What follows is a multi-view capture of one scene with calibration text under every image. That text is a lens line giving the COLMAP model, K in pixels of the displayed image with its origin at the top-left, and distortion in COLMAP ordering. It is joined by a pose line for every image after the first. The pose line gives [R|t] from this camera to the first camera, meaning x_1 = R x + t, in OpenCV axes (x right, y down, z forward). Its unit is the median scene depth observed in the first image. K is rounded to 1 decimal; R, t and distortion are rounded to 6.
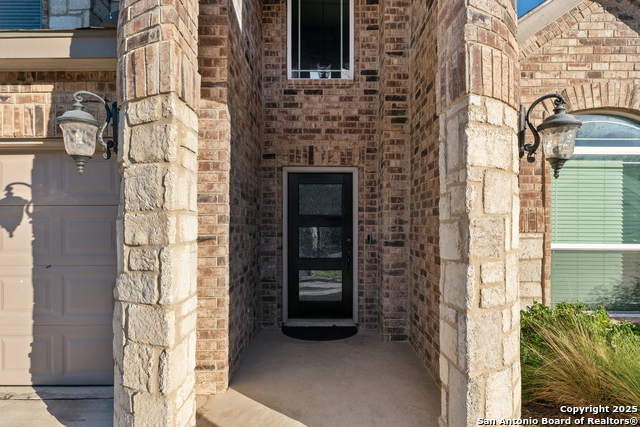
lens RADIAL K [[404.0, 0, 321.8], [0, 404.0, 218.6], [0, 0, 1]] dist [0.002808, 0.005518]
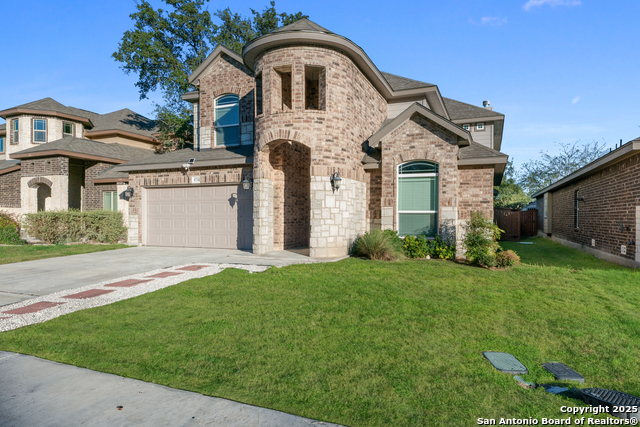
lens RADIAL K [[404.0, 0, 318.9], [0, 404.0, 213.1], [0, 0, 1]] dist [0.002808, 0.005518]
pose [[0.917540, -0.006072, -0.397598, 1.474671], [0.007646, 0.999968, 0.002375, 0.087972], [0.397571, -0.005219, 0.917557, -2.152616]]
